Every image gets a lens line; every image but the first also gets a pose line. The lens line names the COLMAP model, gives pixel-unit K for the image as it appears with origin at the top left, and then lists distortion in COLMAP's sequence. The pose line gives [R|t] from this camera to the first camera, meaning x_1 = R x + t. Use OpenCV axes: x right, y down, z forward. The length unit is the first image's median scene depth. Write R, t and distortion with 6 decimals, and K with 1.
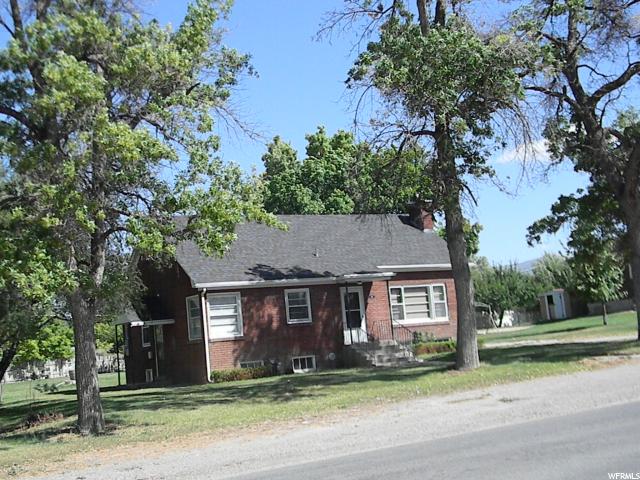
lens RADIAL K [[935.7, 0, 320.0], [0, 935.7, 240.0], [0, 0, 1]] dist [0.032369, 0.027270]
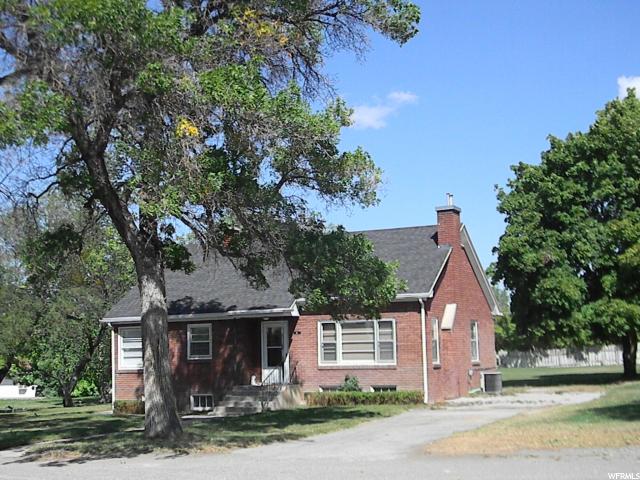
lens RADIAL K [[935.7, 0, 320.0], [0, 935.7, 240.0], [0, 0, 1]] dist [0.032369, 0.027270]
pose [[0.579364, -0.029213, -0.814546, 0.824749], [0.063374, 0.997947, 0.009286, -0.035029], [0.812602, -0.057001, 0.580025, 0.531749]]
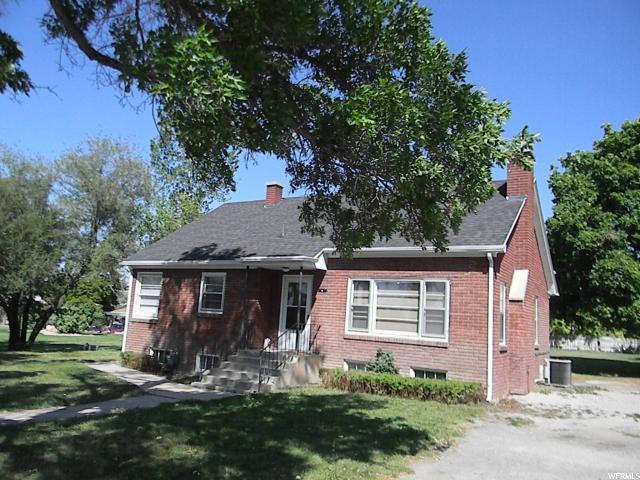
lens RADIAL K [[493.3, 0, 334.0], [0, 493.3, 240.8], [0, 0, 1]] dist [-0.001003, -0.002399]
pose [[0.502612, -0.022725, -0.864213, 0.403772], [-0.009707, 0.999443, -0.031927, 0.036181], [0.864457, 0.024436, 0.502112, 0.852282]]
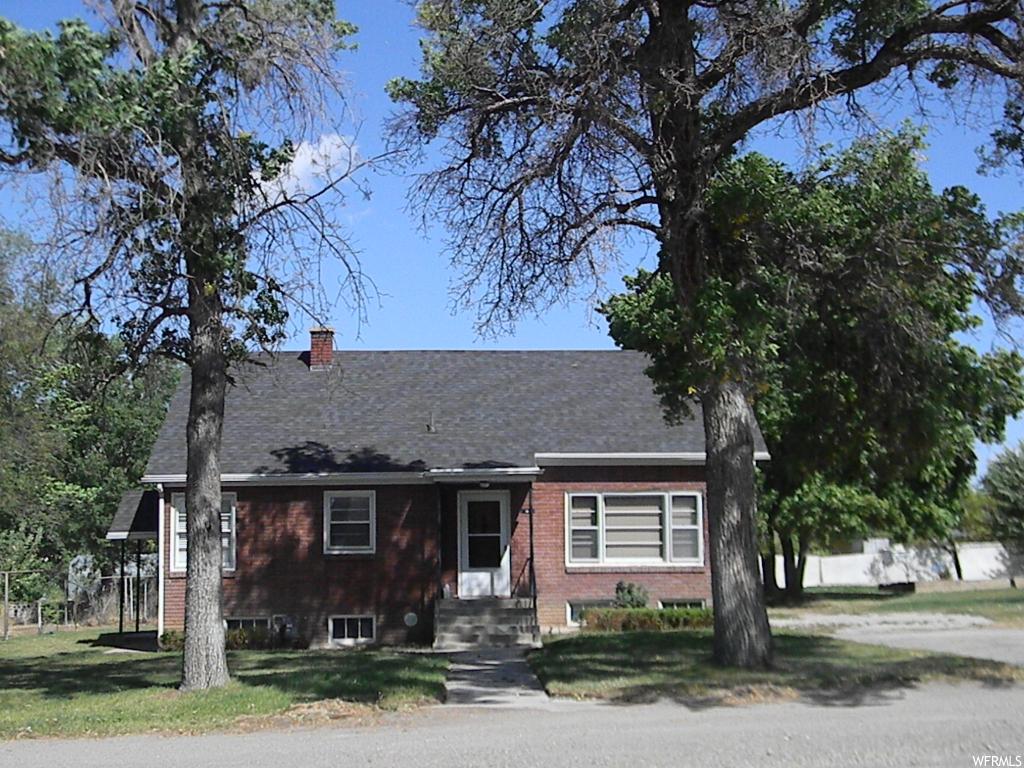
lens RADIAL K [[1497.1, 0, 512.0], [0, 1497.1, 384.0], [0, 0, 1]] dist [0.032369, 0.027270]
pose [[0.882121, 0.016783, -0.470725, 0.461858], [-0.011725, 0.999838, 0.013675, -0.023051], [0.470878, -0.006544, 0.882174, 0.264935]]
